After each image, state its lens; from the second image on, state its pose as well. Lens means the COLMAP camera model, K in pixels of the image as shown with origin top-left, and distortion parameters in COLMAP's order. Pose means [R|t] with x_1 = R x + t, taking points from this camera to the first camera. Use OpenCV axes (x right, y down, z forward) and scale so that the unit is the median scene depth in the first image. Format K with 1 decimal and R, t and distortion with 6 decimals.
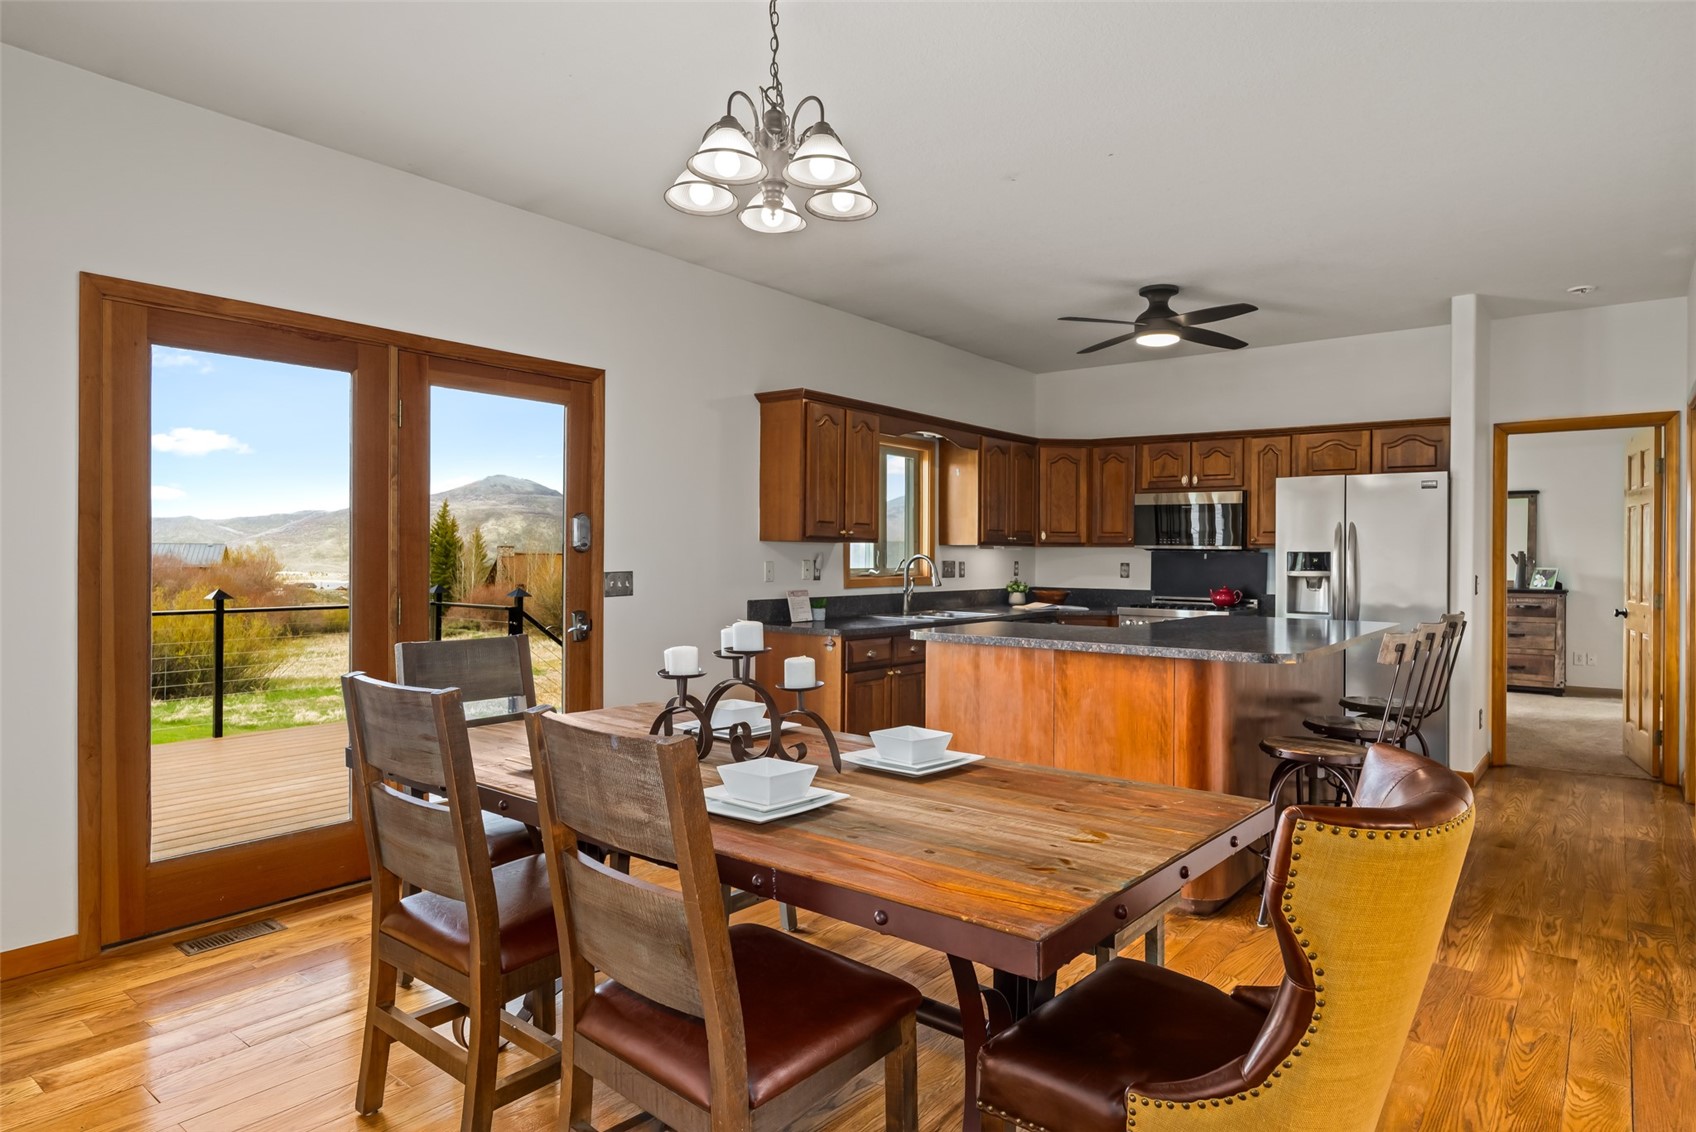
lens RADIAL K [[1017.8, 0, 838.4], [0, 1017.8, 553.9], [0, 0, 1]] dist [0.008372, 0.002594]
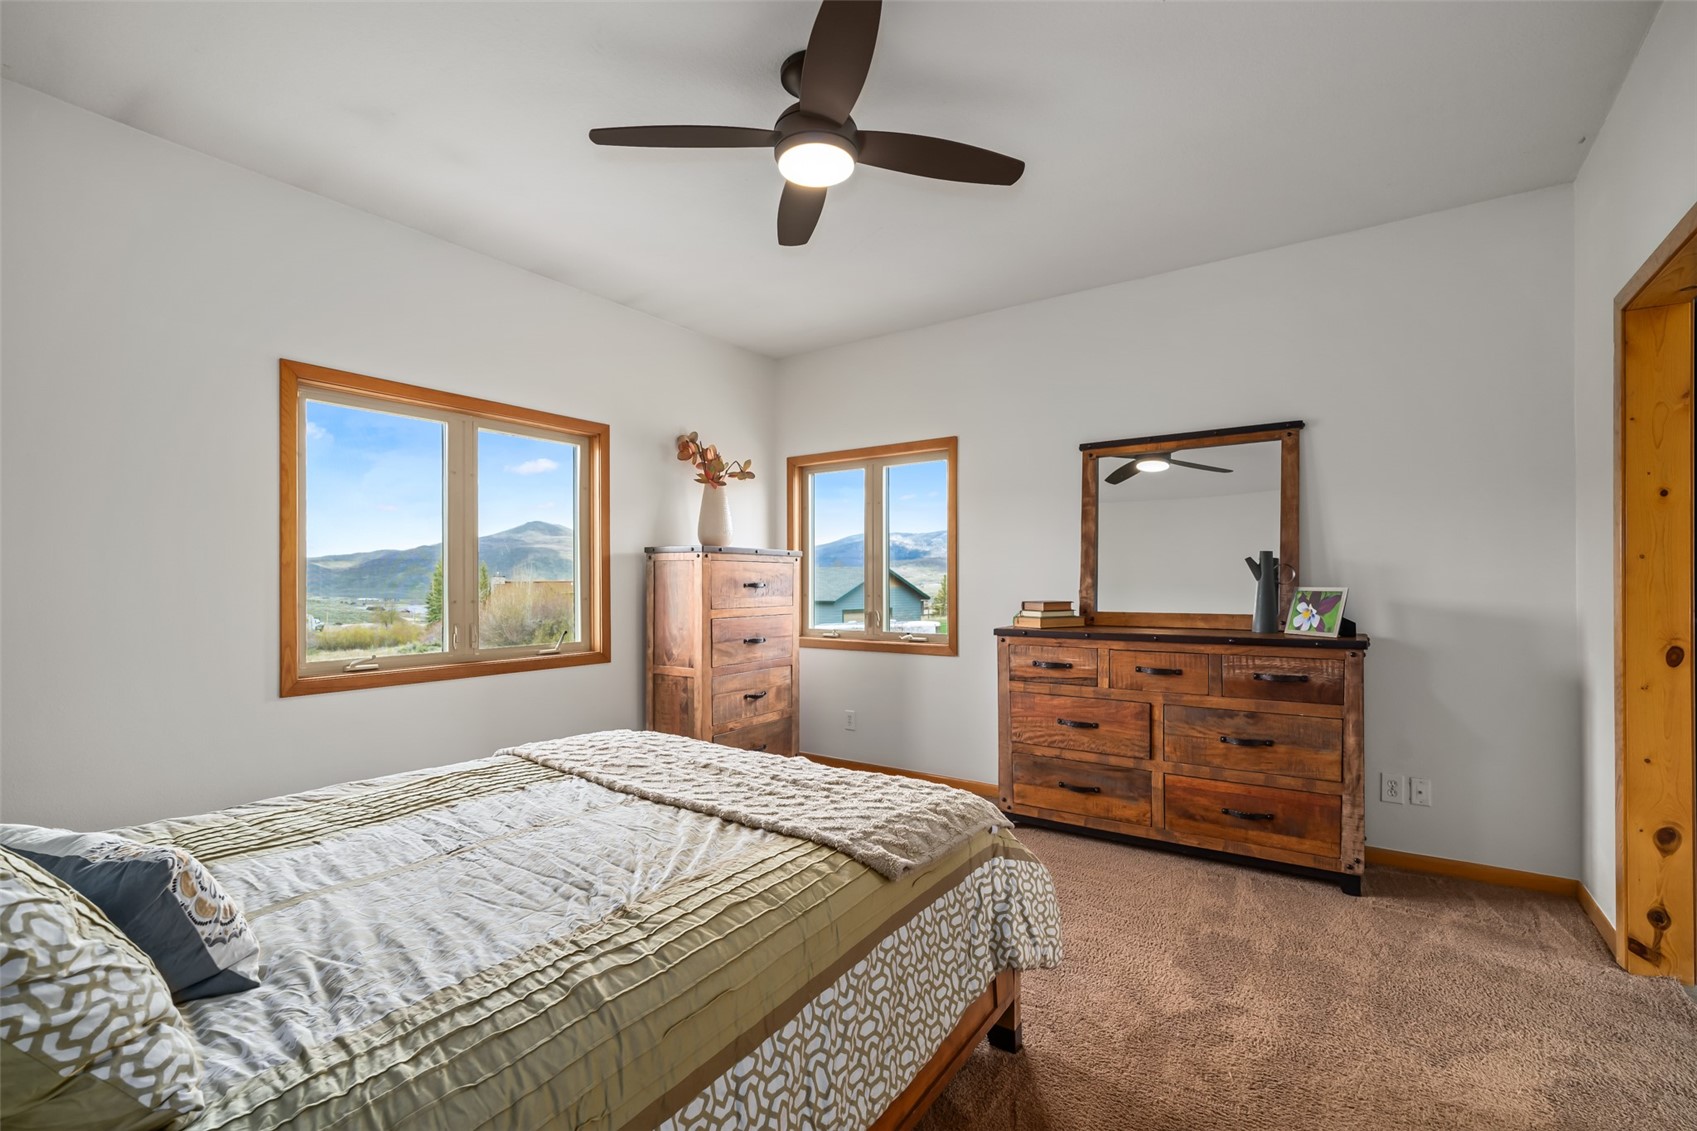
lens RADIAL K [[739.0, 0, 846.5], [0, 739.0, 575.6], [0, 0, 1]] dist [-0.007876, 0.002661]
pose [[0.999648, -0.005477, 0.025966, 0.651548], [0.005688, 0.999951, -0.008055, 0.013451], [-0.025920, 0.008200, 0.999630, 0.933955]]
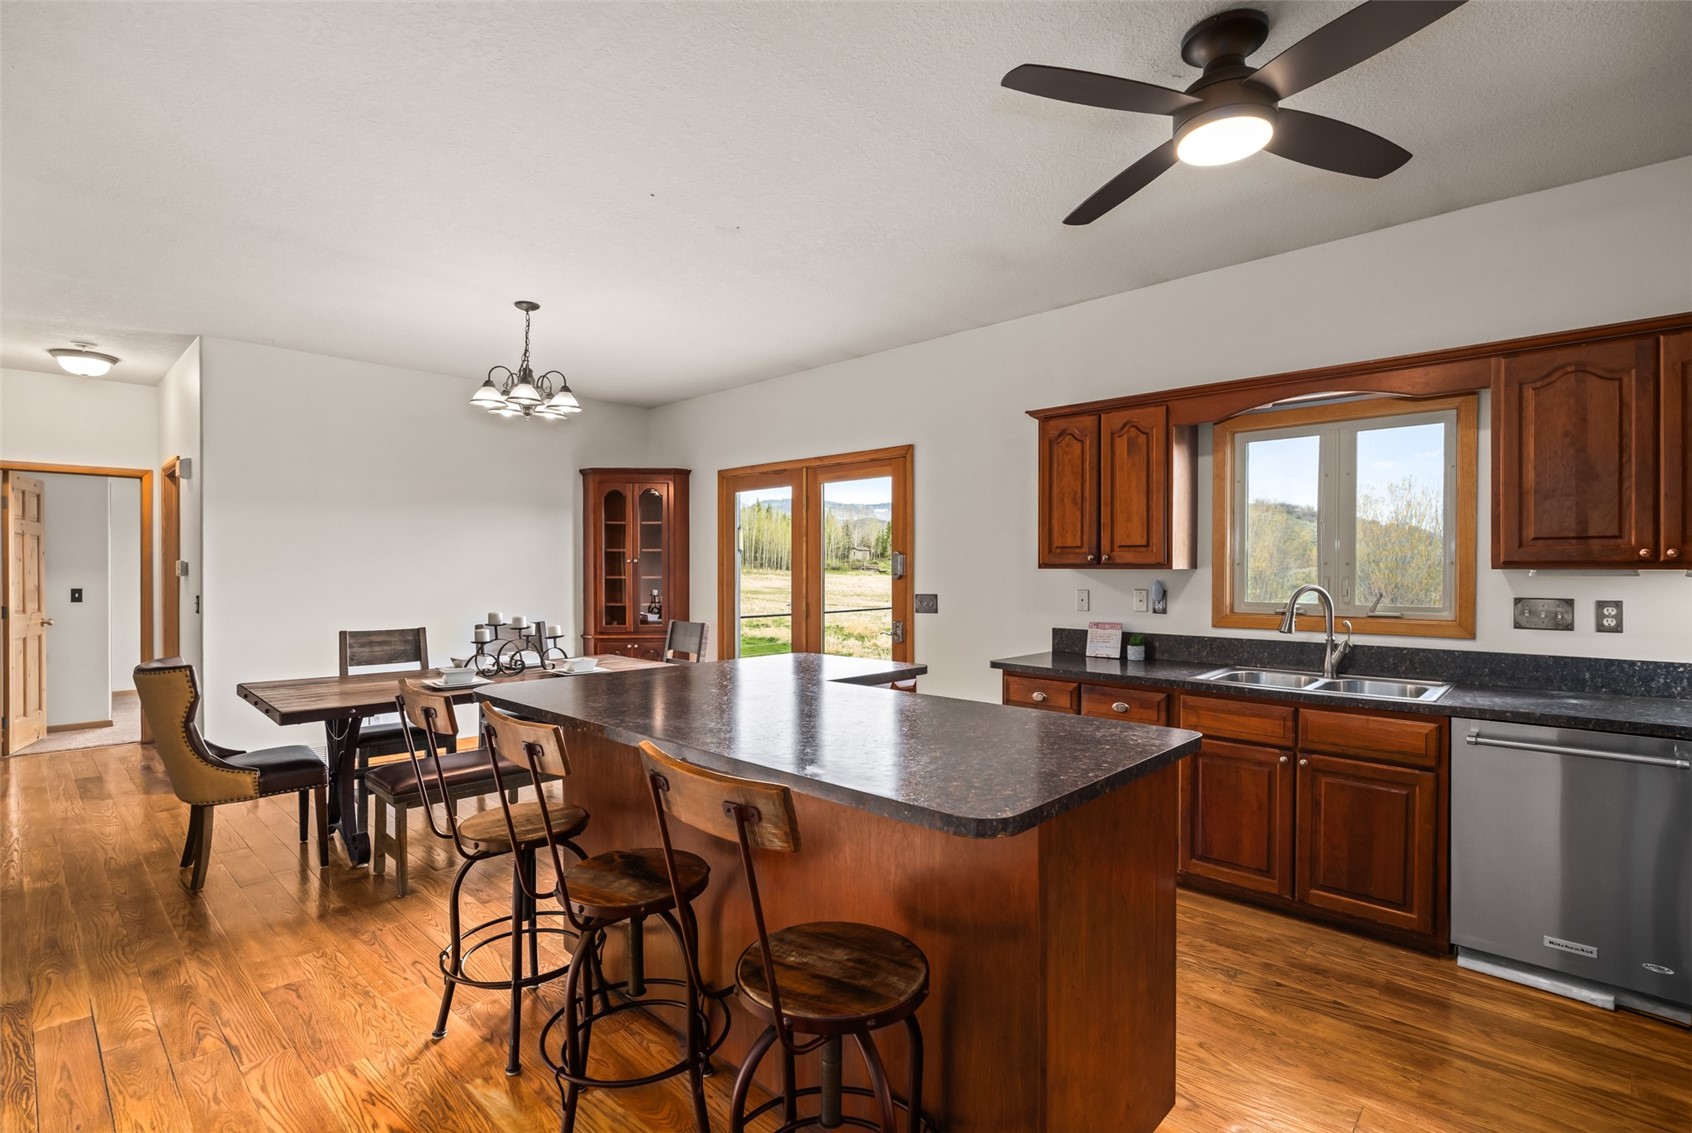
lens RADIAL K [[801.3, 0, 845.8], [0, 801.3, 573.2], [0, 0, 1]] dist [0.001656, -0.002472]
pose [[-0.106856, 0.000446, -0.994274, 0.570001], [0.001641, 0.999999, 0.000272, -0.006675], [0.994273, -0.001602, -0.106857, 0.697500]]
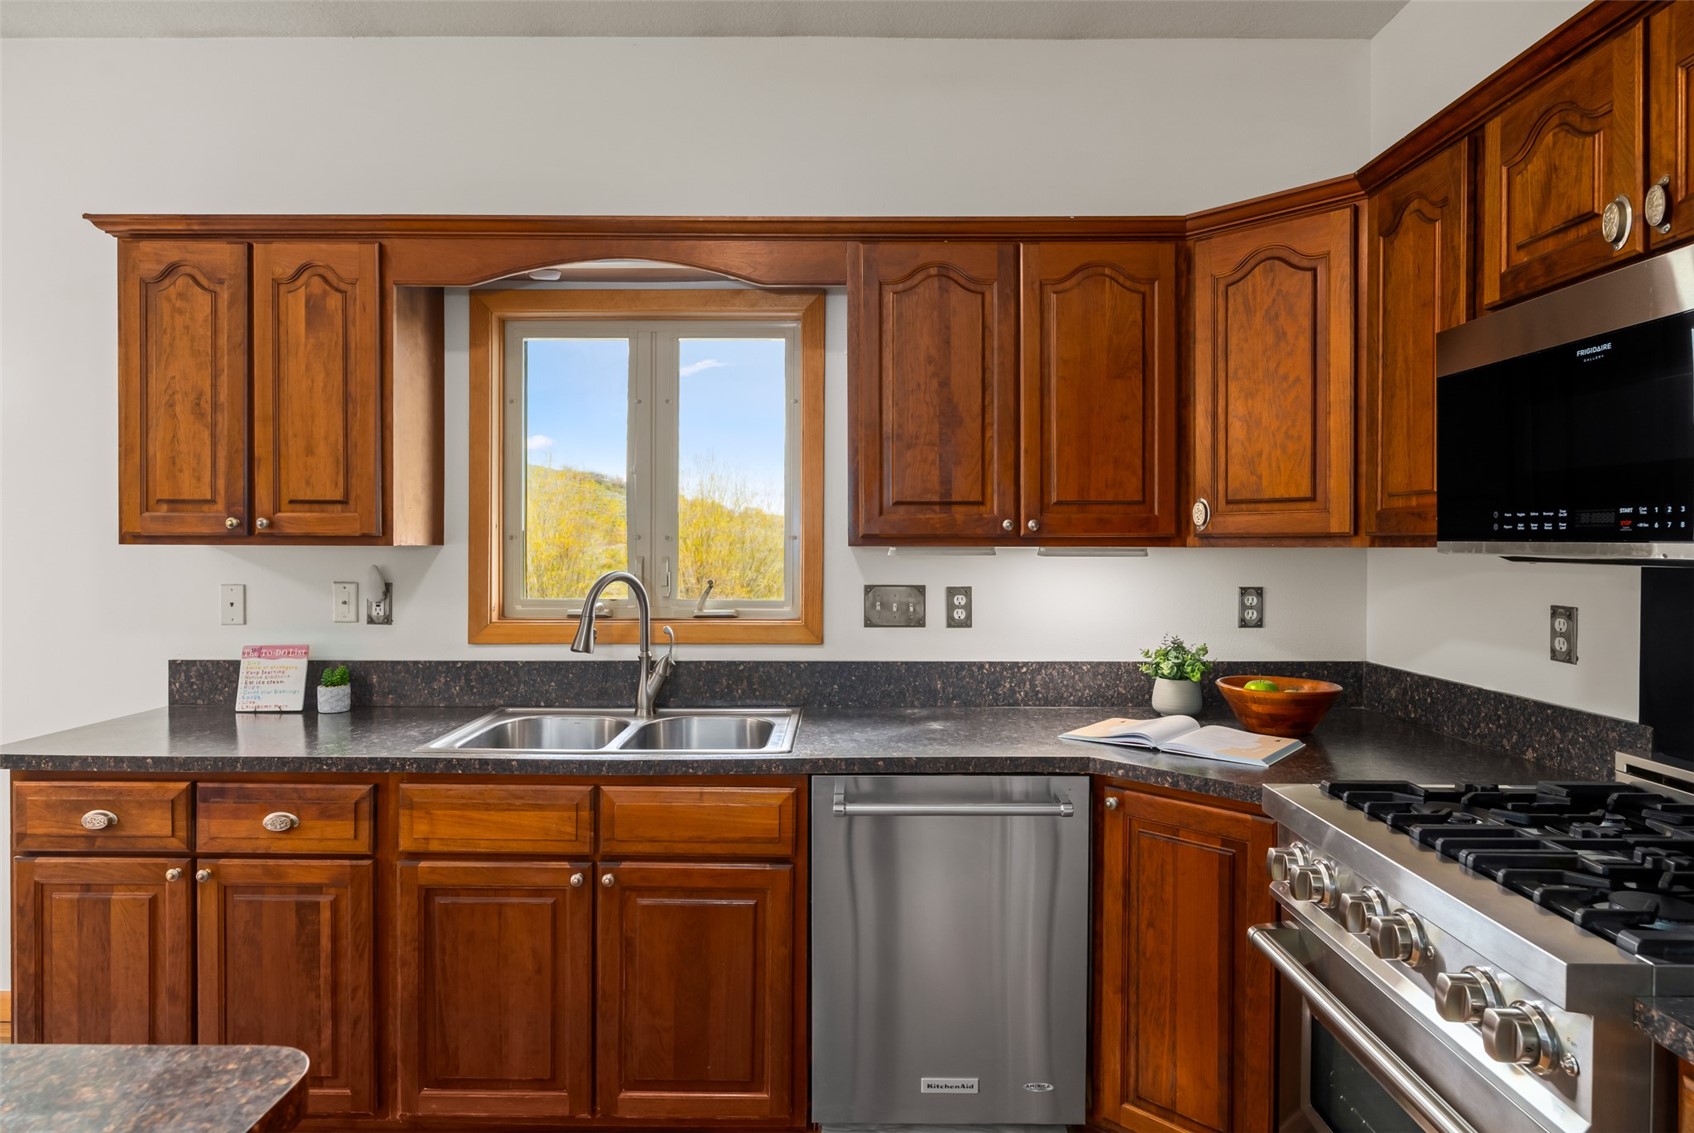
lens RADIAL K [[1016.6, 0, 856.3], [0, 1016.6, 563.5], [0, 0, 1]] dist [0.008372, 0.002594]
pose [[0.603209, 0.009451, -0.797527, 0.420482], [0.003185, 0.999893, 0.014257, -0.007034], [0.797577, -0.011140, 0.603114, 0.764645]]
